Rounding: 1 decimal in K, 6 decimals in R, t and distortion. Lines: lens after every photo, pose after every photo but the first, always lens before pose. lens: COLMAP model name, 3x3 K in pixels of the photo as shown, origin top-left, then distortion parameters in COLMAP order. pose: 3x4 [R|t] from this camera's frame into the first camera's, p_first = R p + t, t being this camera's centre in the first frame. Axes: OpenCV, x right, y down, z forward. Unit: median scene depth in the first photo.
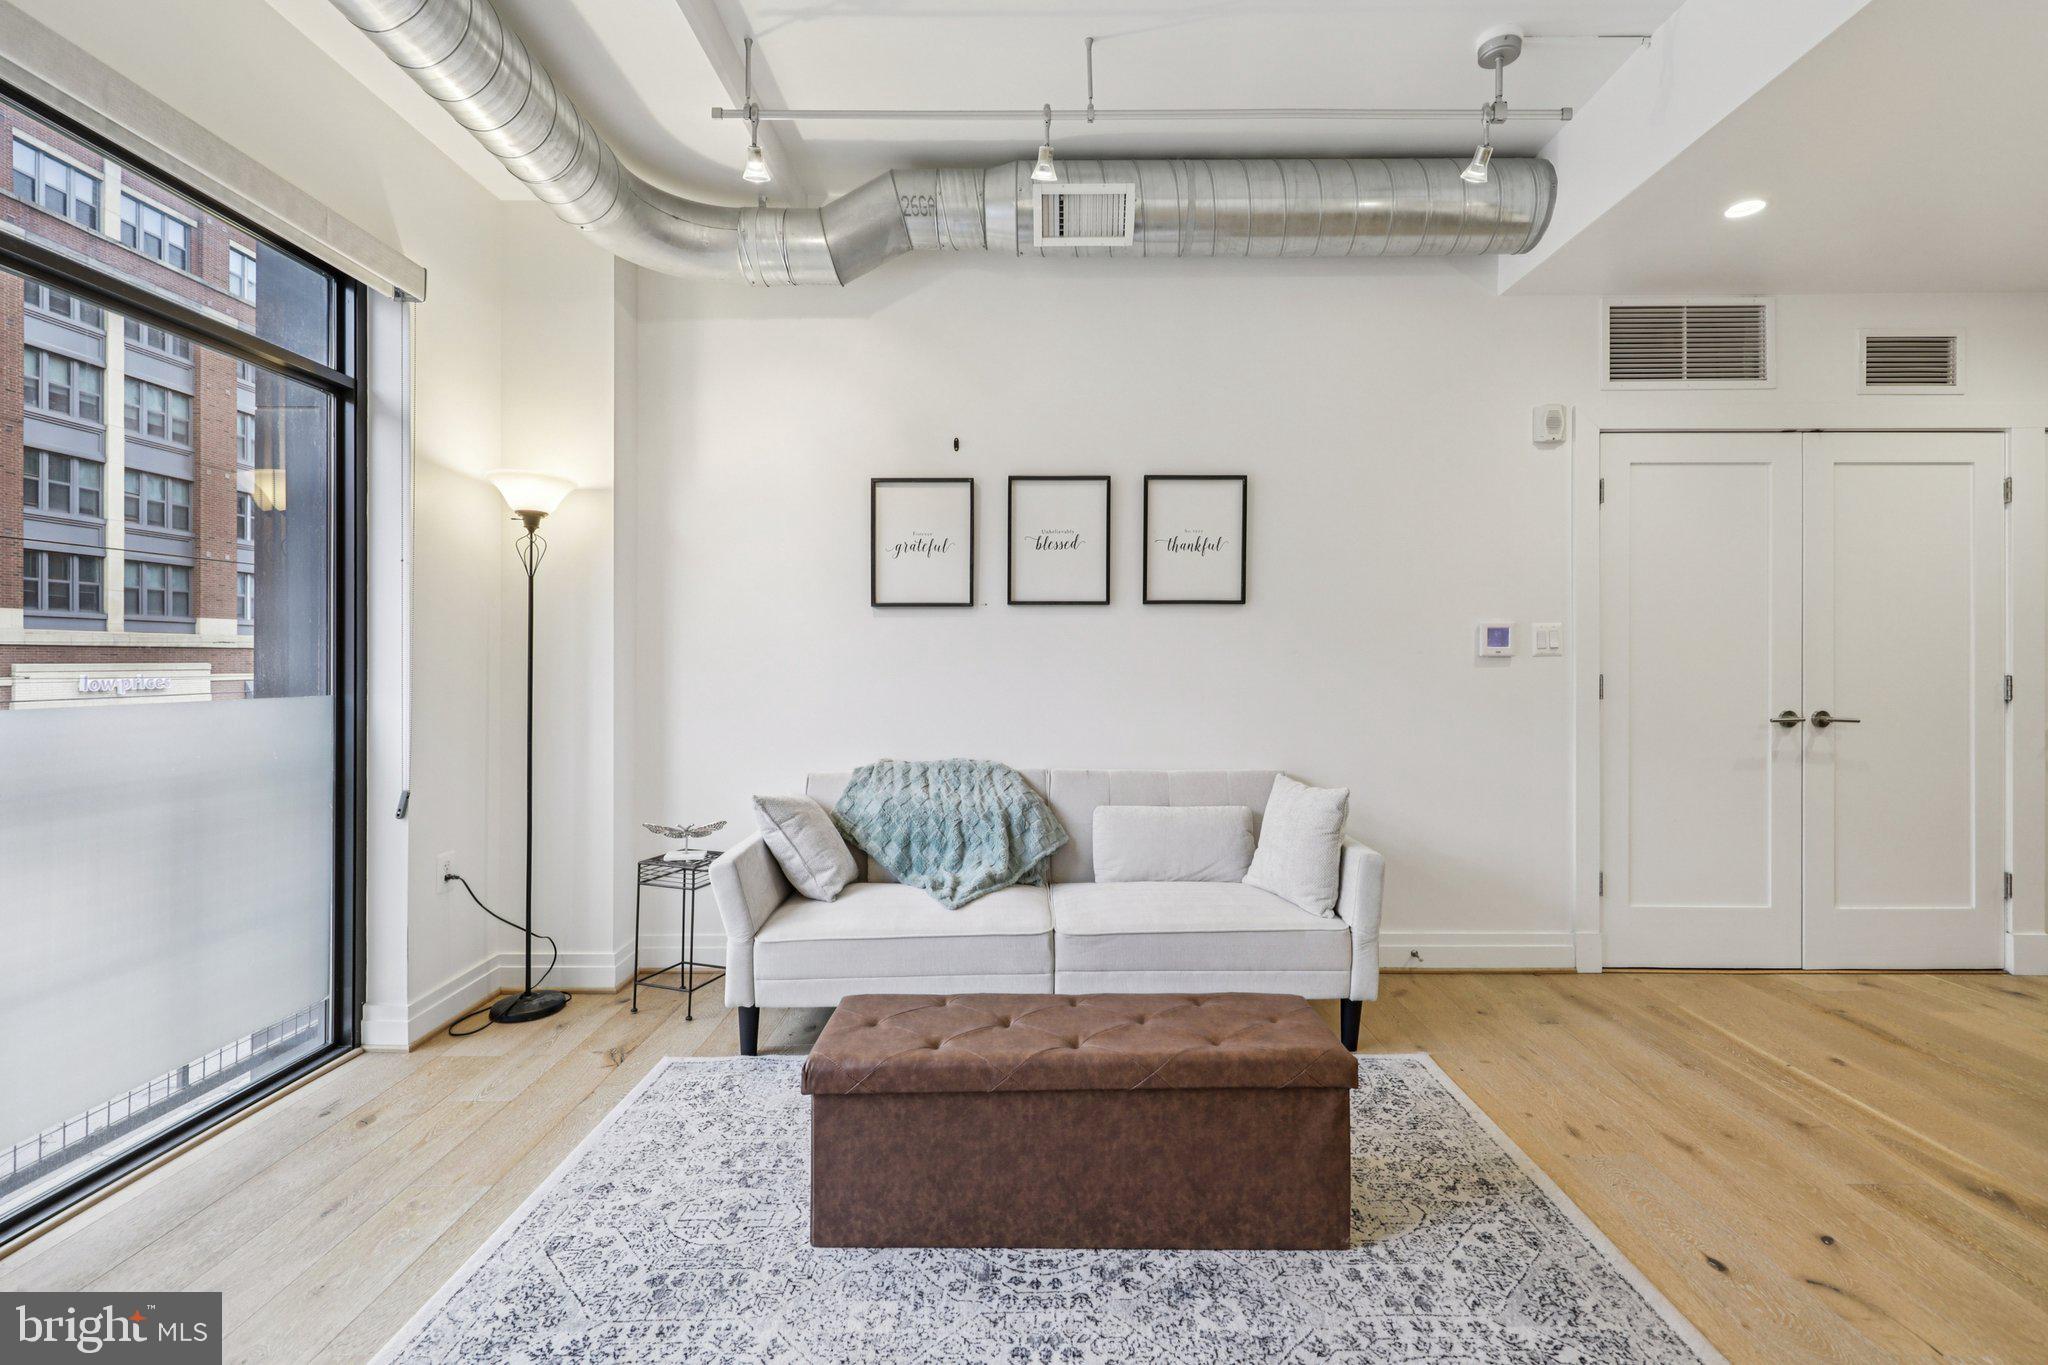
lens RADIAL K [[905.3, 0, 1032.3], [0, 905.3, 660.5], [0, 0, 1]] dist [0.009009, -0.000879]
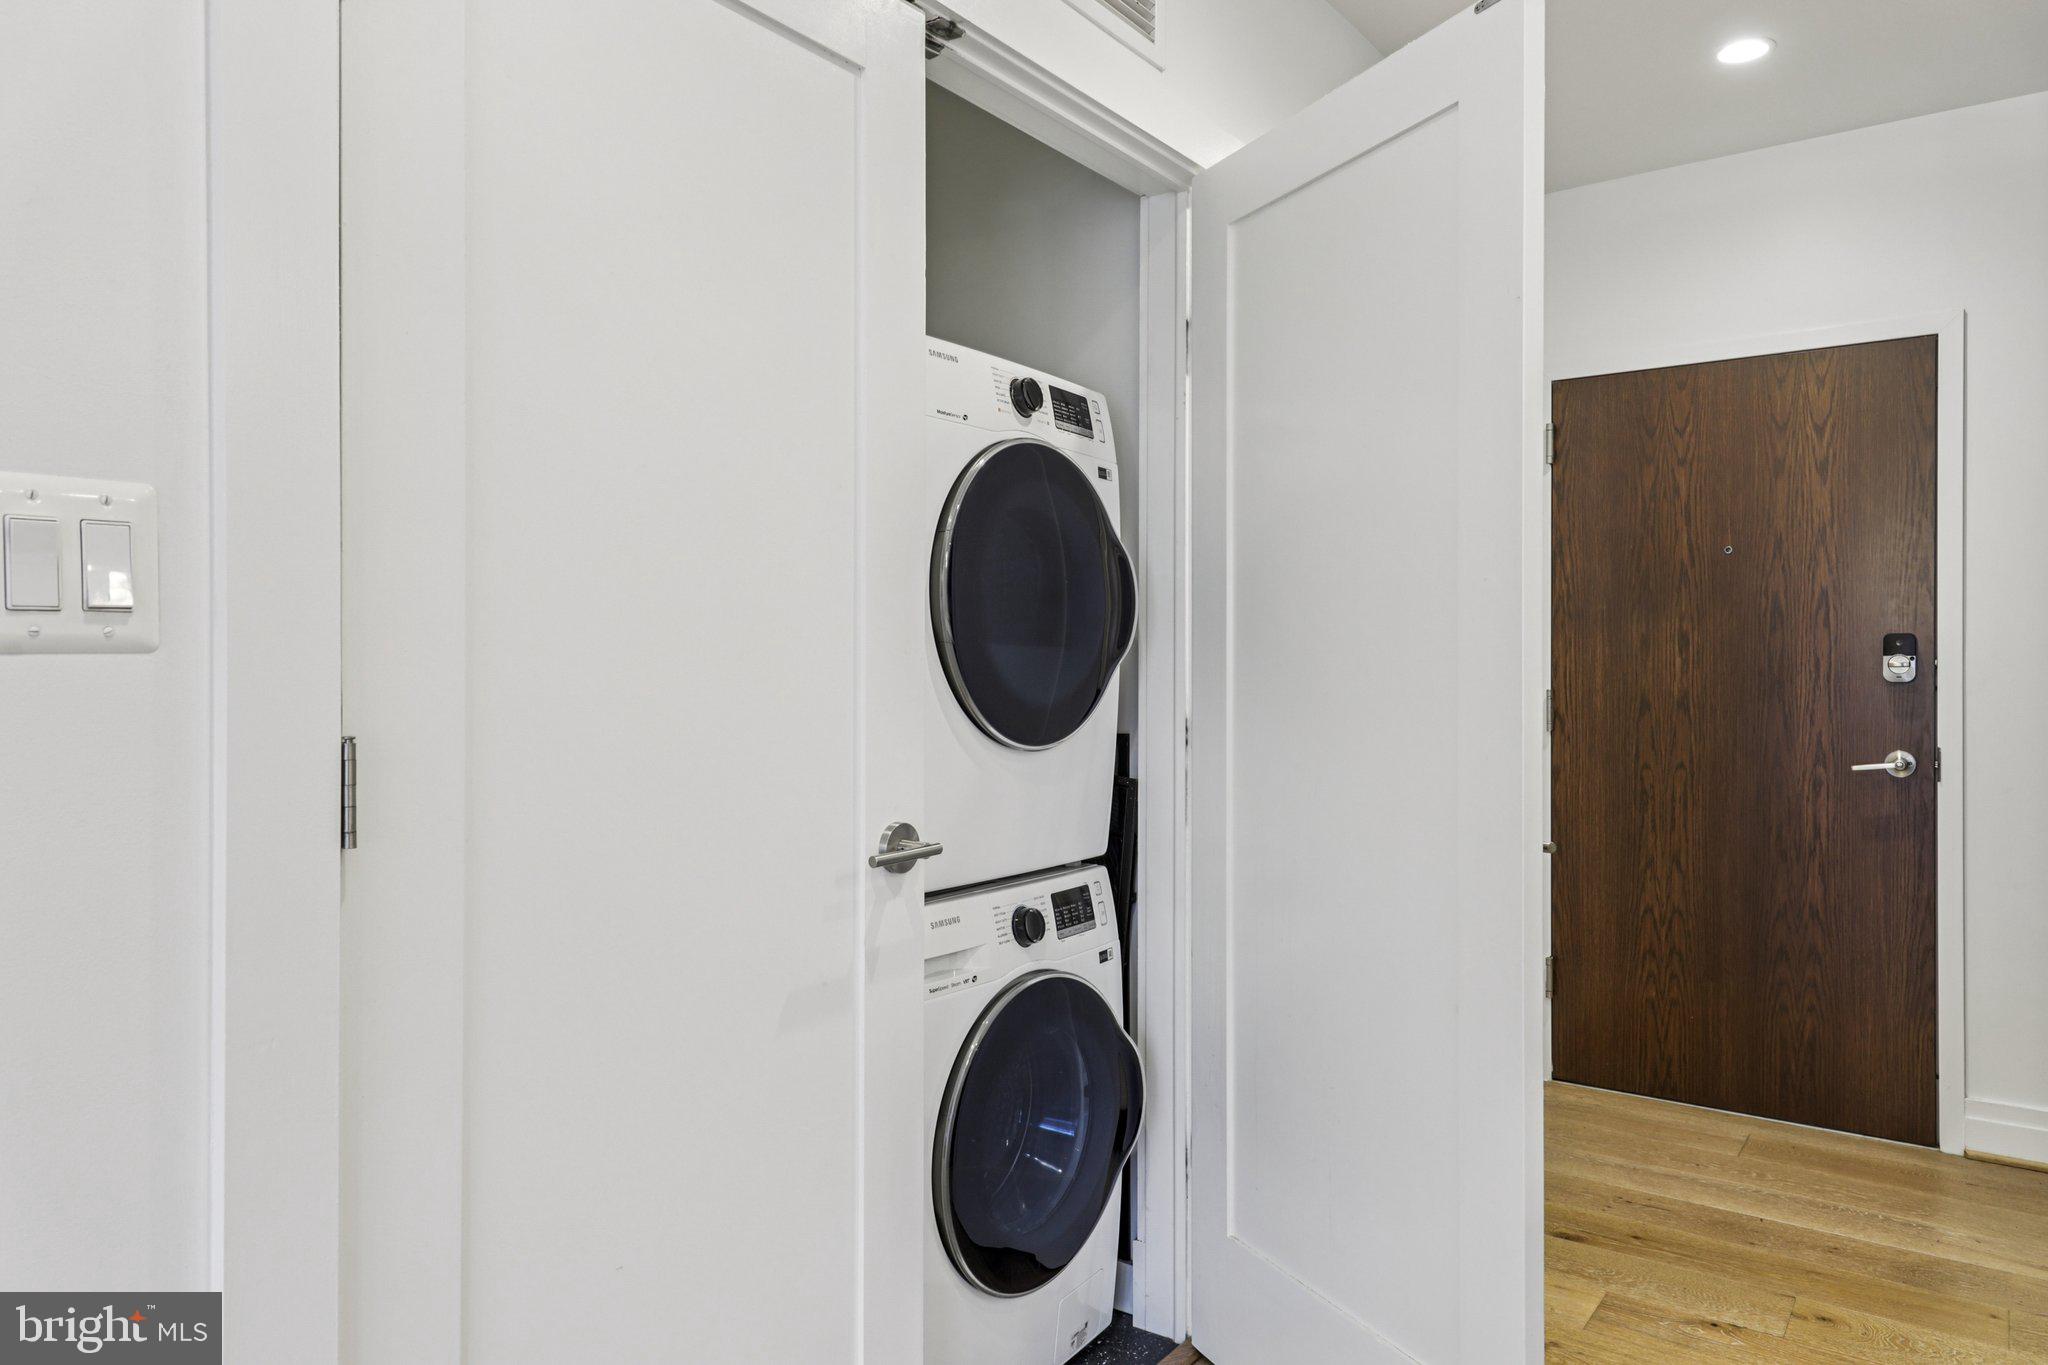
lens RADIAL K [[1326.0, 0, 1024.0], [0, 1326.0, 682.5], [0, 0, 1]] dist [0.005550, 0.002069]
pose [[0.589006, -0.009530, 0.808072, 0.514167], [0.000959, 0.999938, 0.011093, -0.001264], [-0.808128, -0.005759, 0.588979, 0.752528]]
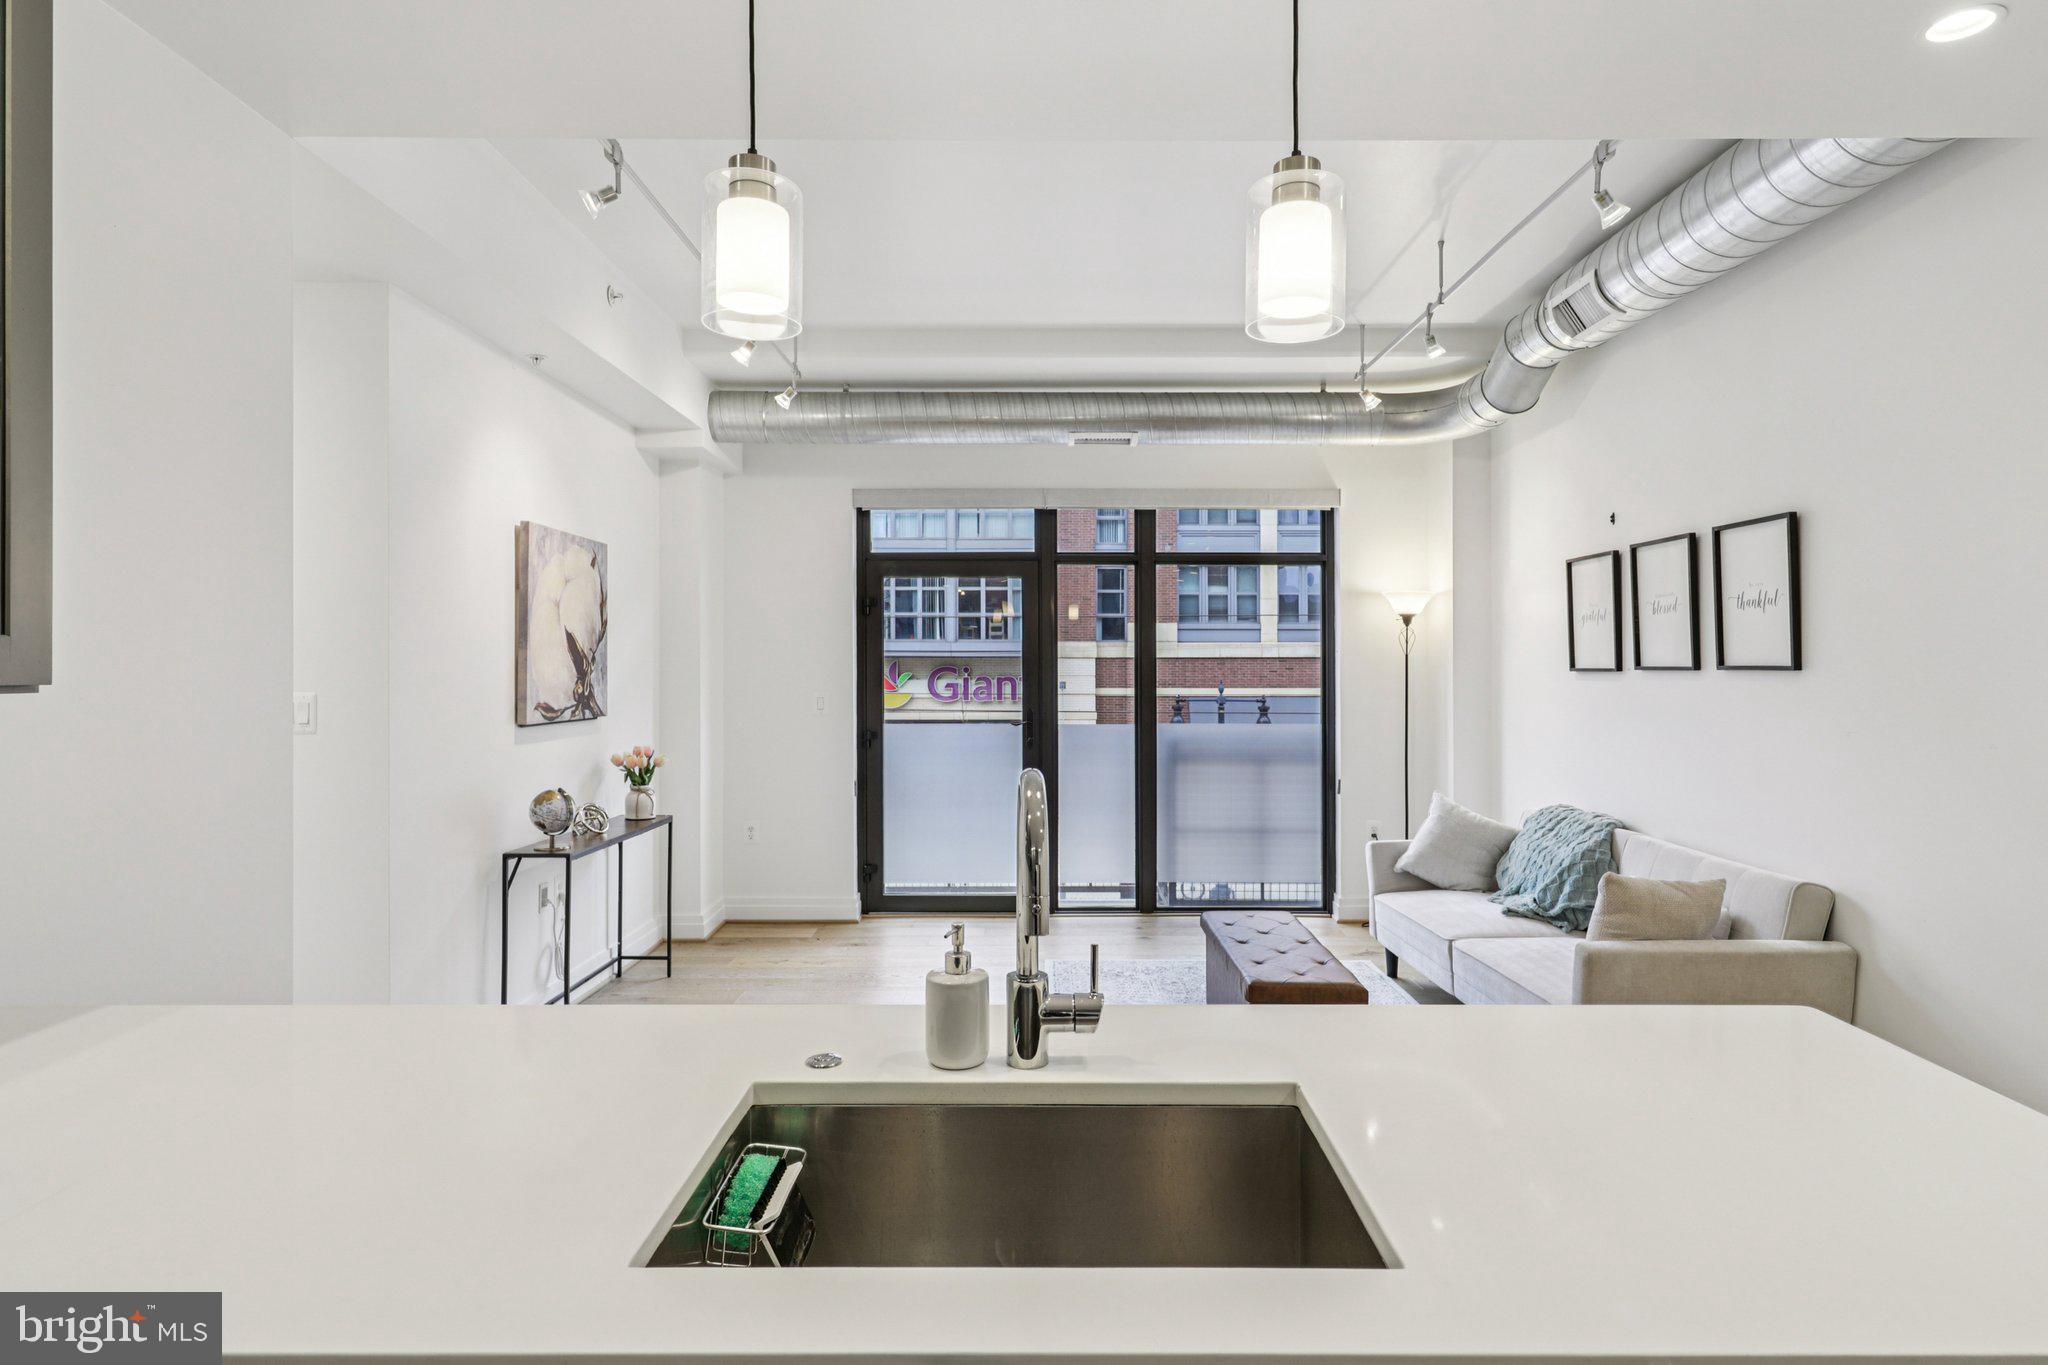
lens RADIAL K [[1102.5, 0, 1037.5], [0, 1102.5, 665.4], [0, 0, 1]] dist [0.018093, 0.000077]
pose [[0.000246, 0.000240, -1.000000, 1.365500], [0.000820, 1.000000, 0.000240, -0.075690], [1.000000, -0.000820, 0.000246, 0.364032]]
